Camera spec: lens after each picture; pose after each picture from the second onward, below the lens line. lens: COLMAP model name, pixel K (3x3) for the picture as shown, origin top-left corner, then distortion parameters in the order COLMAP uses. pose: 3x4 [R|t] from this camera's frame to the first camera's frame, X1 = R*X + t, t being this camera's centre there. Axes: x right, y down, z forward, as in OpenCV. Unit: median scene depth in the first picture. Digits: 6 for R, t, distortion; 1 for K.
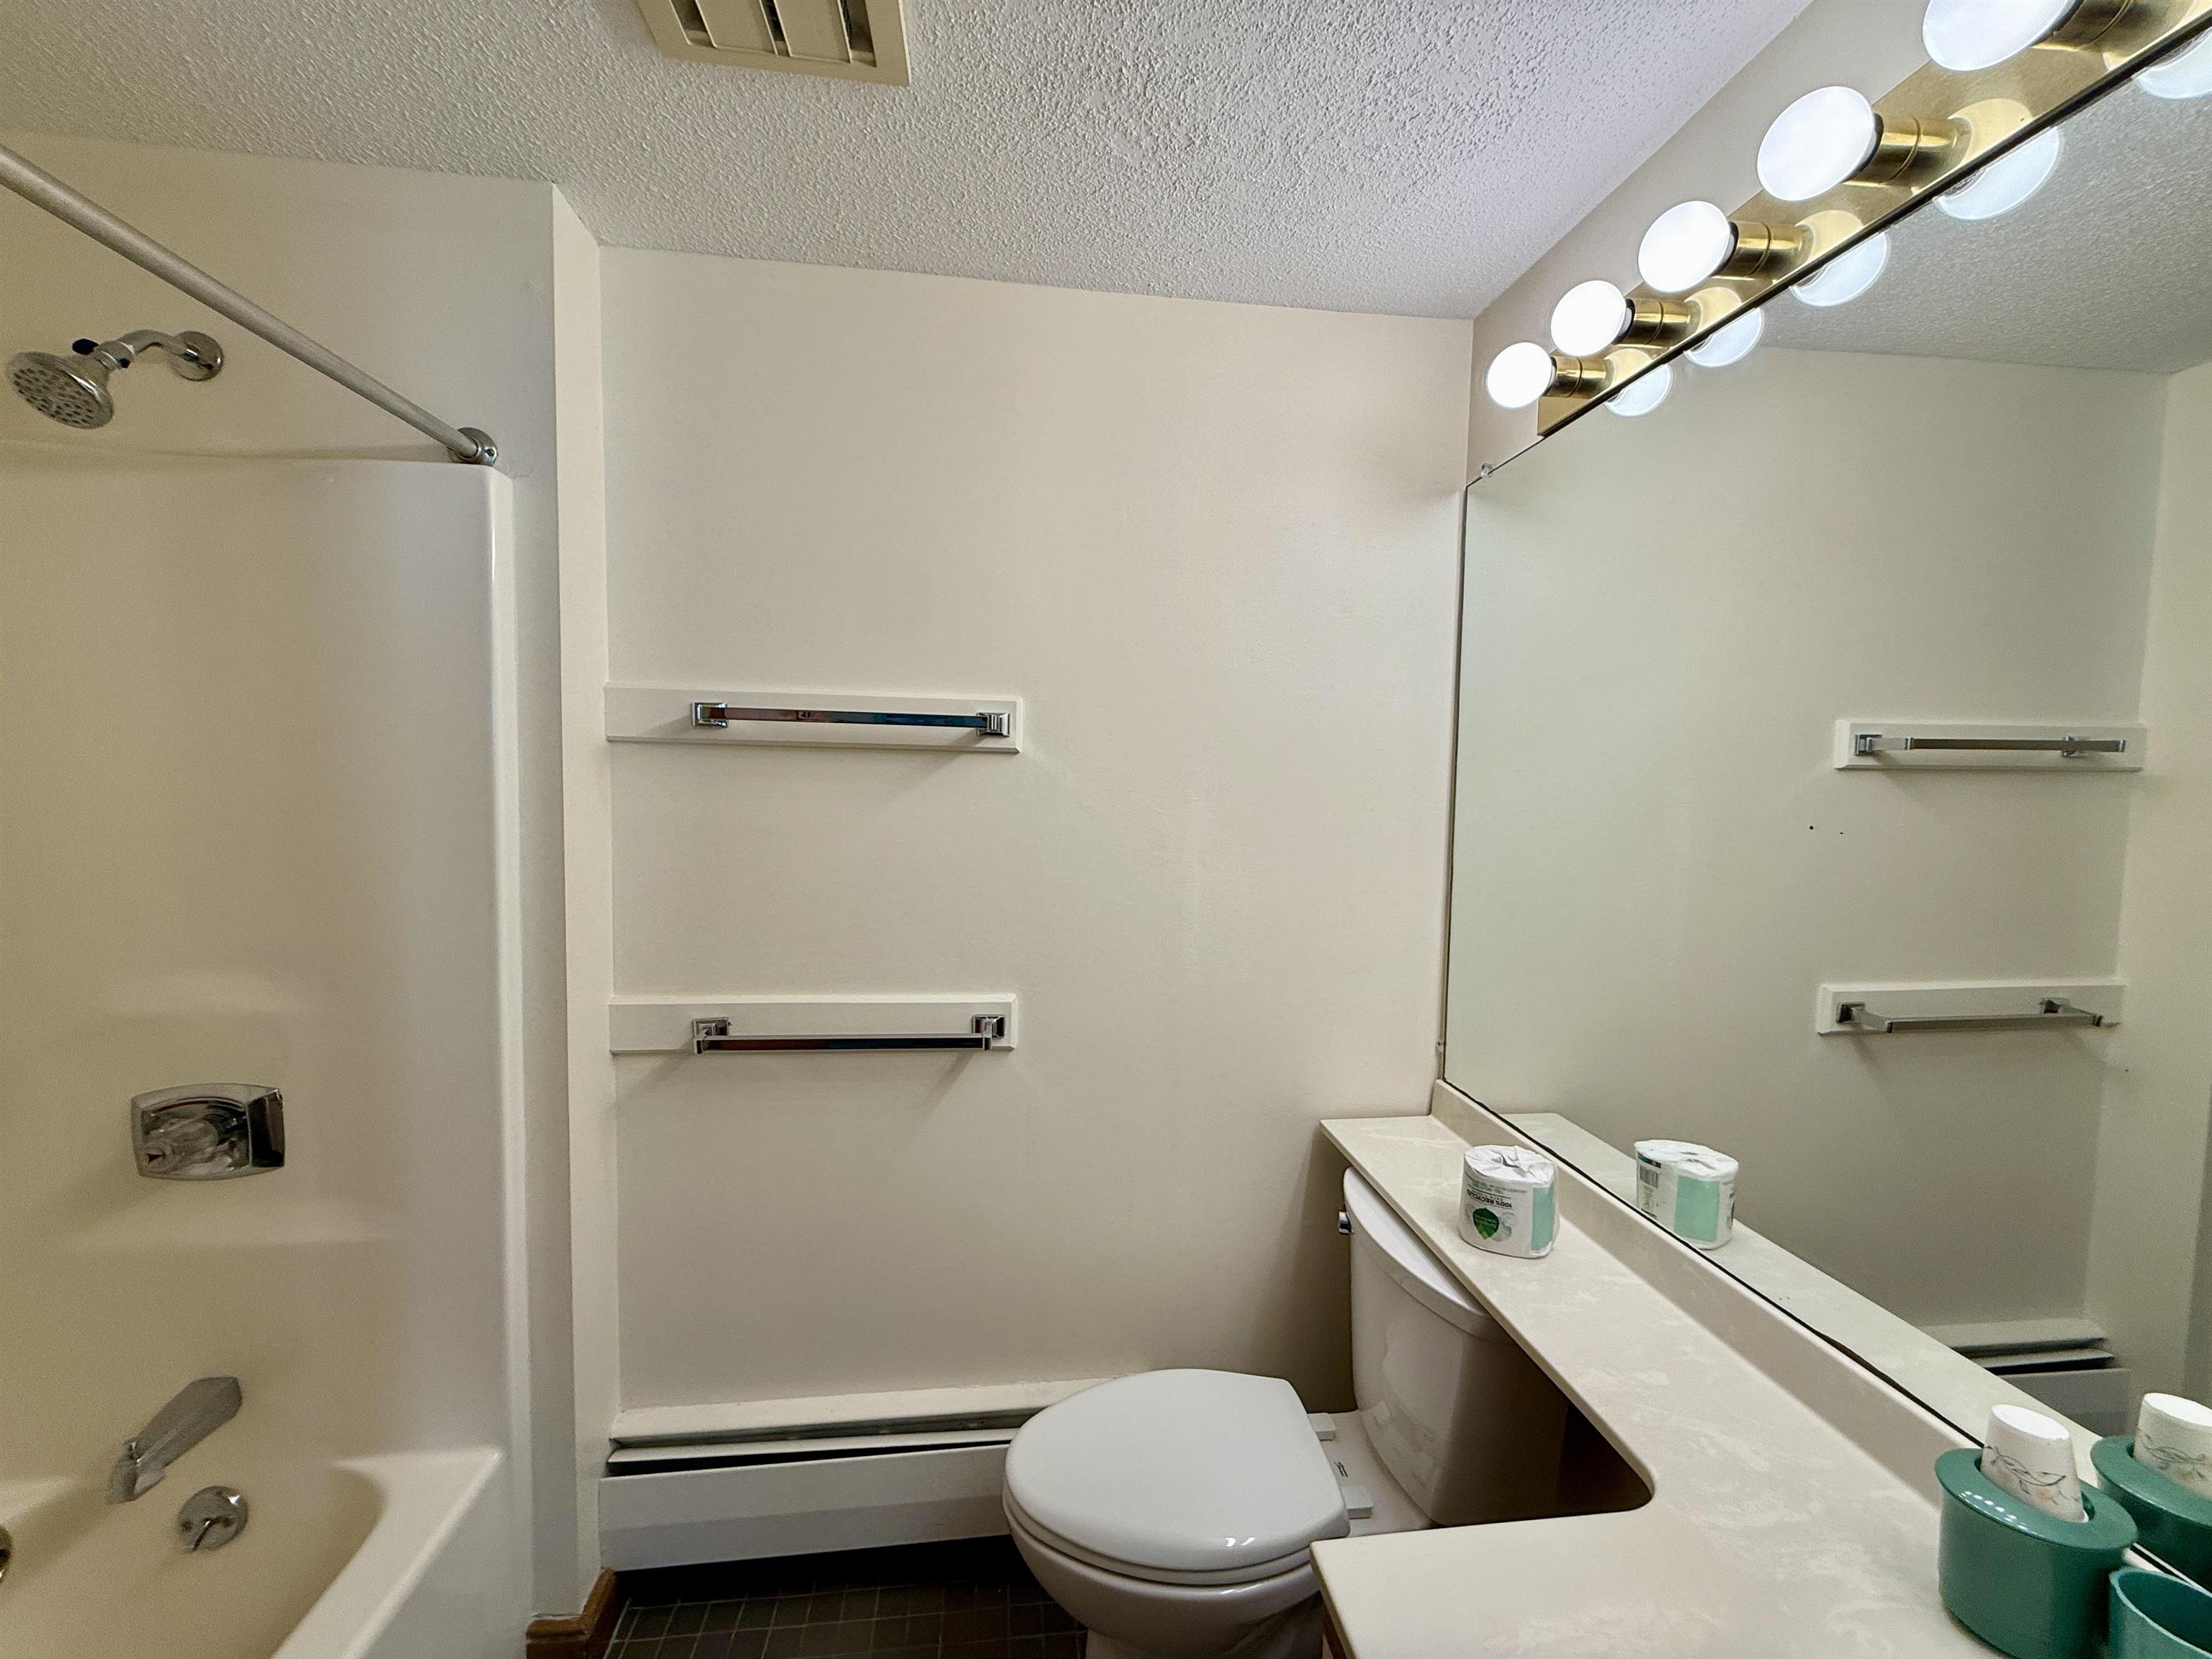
lens RADIAL K [[875.2, 0, 1108.0], [0, 875.2, 825.7], [0, 0, 1]] dist [0.000873, -0.001549]
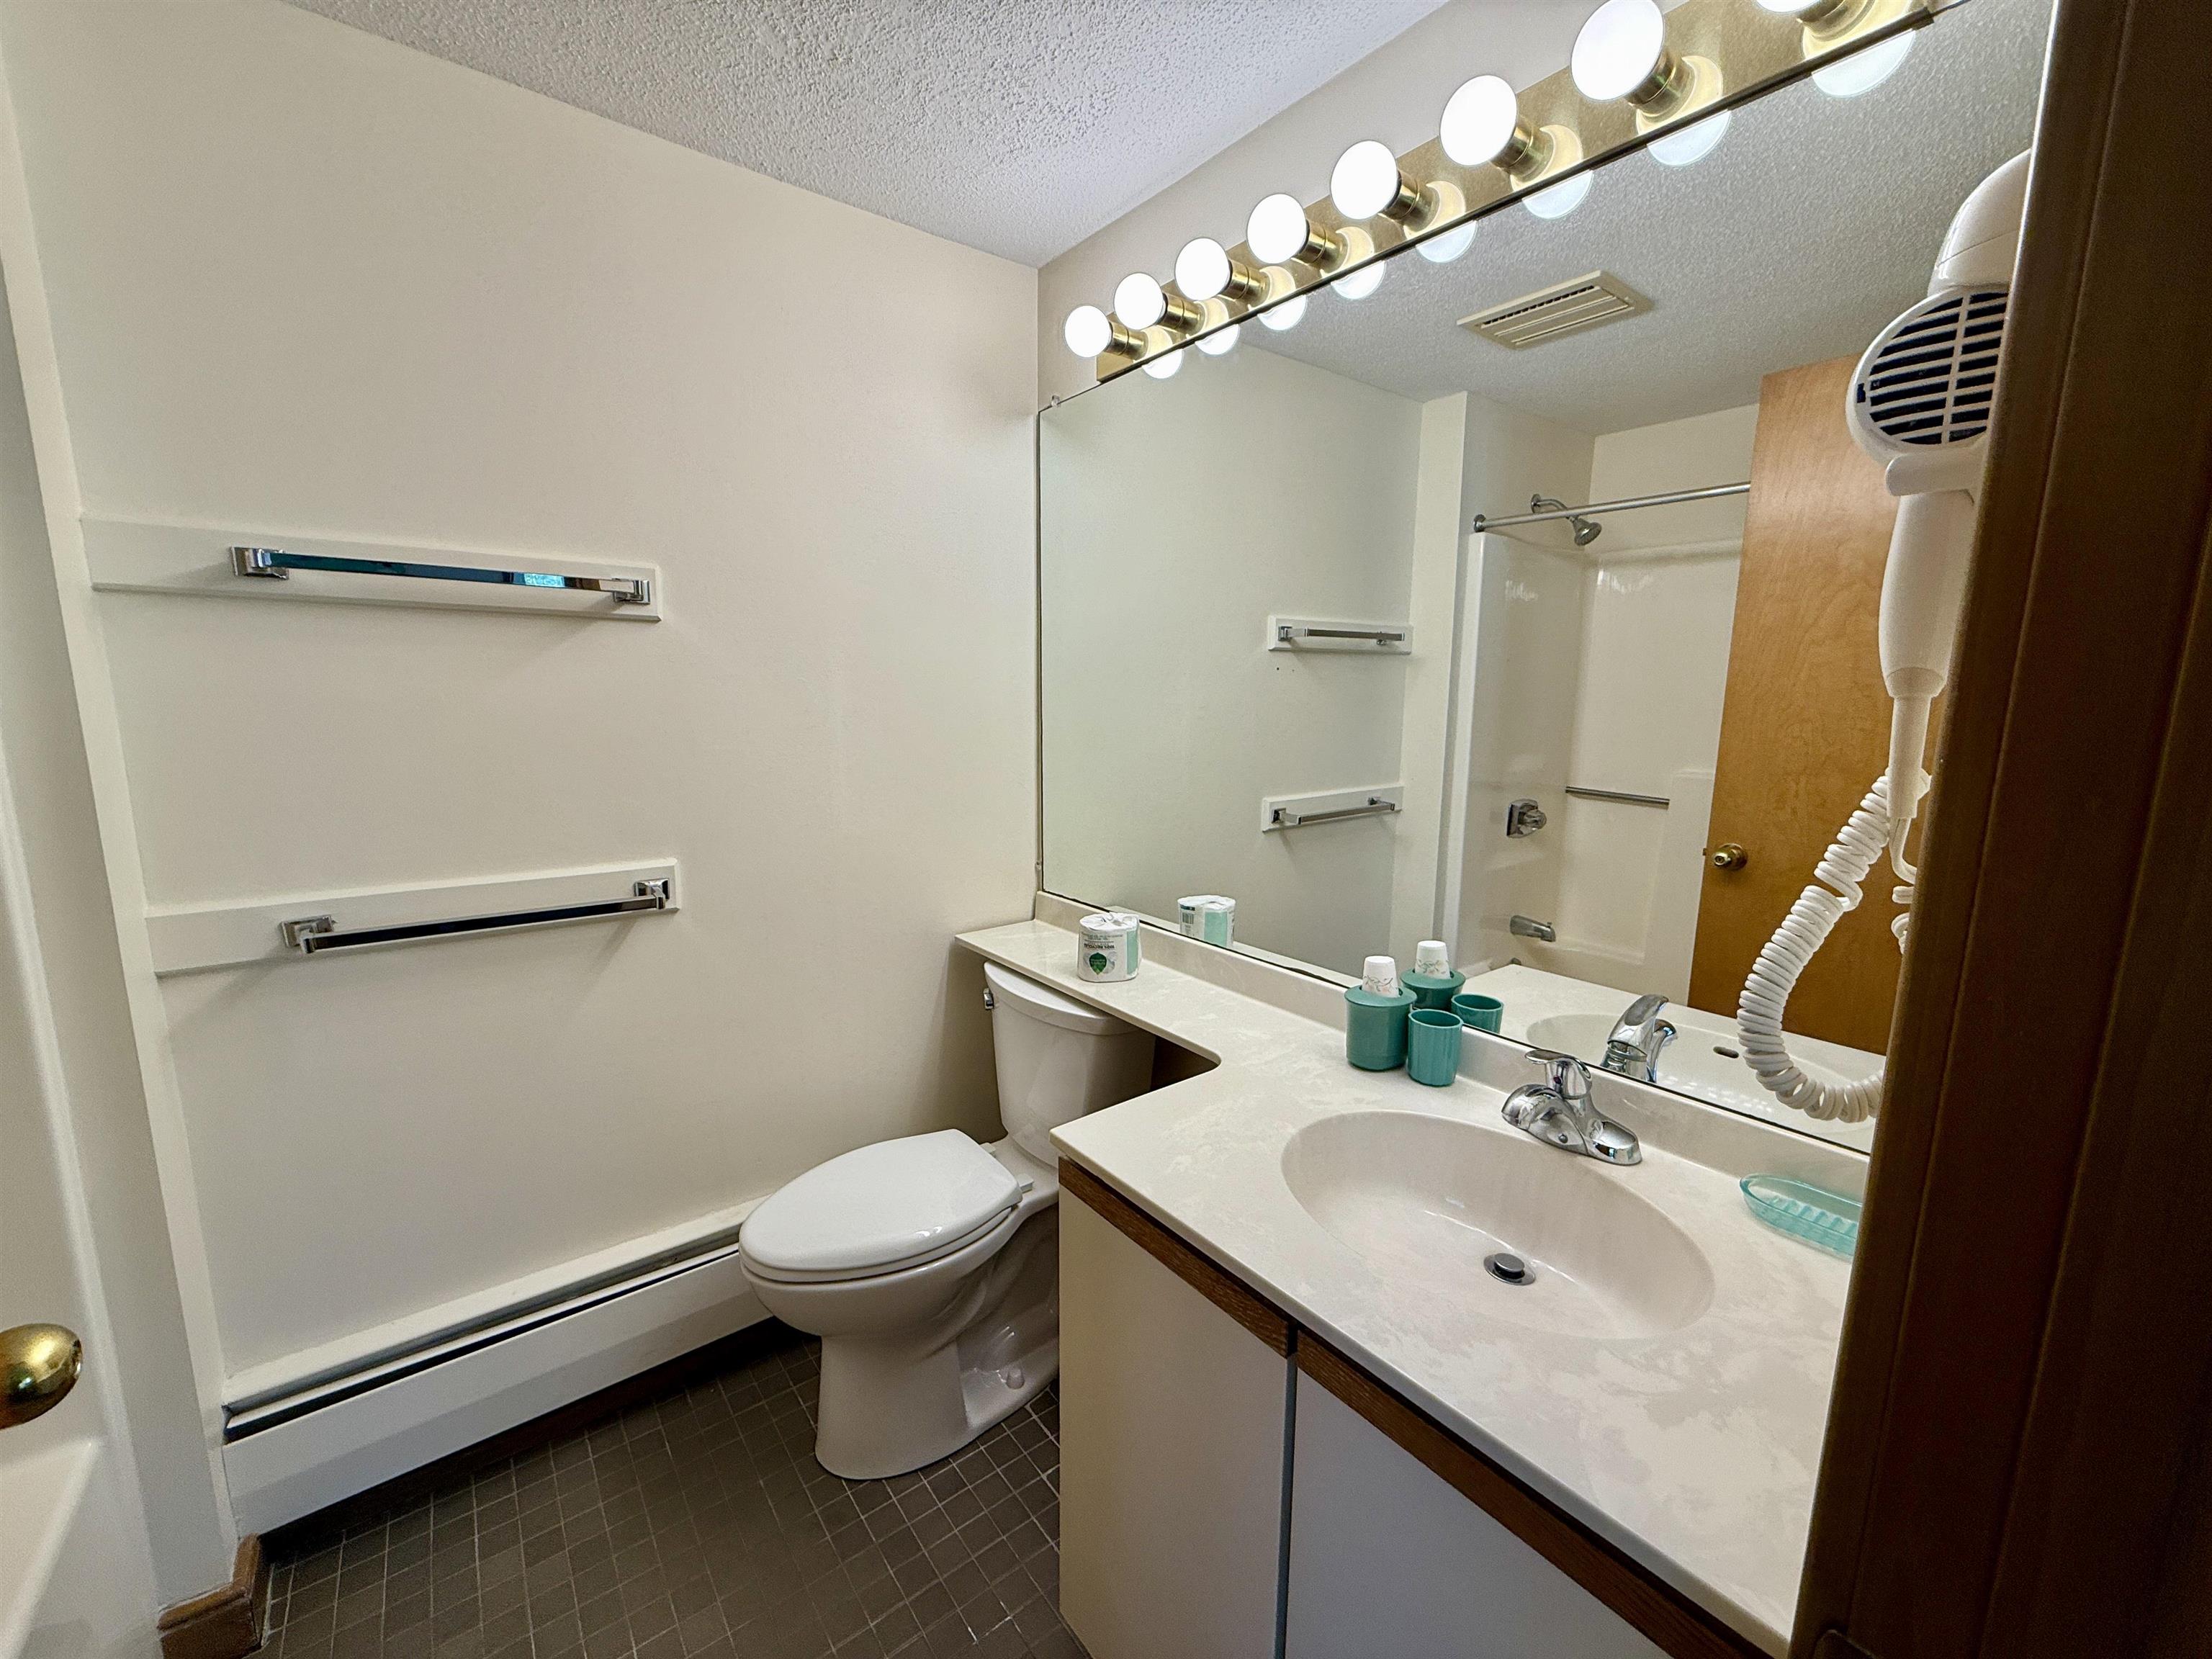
lens RADIAL K [[875.2, 0, 1110.3], [0, 875.2, 822.1], [0, 0, 1]] dist [0.000873, -0.001549]
pose [[0.854086, -0.089659, 0.512346, -0.209346], [0.036802, 0.992979, 0.112419, 0.056483], [-0.518828, -0.077160, 0.851389, -0.161350]]
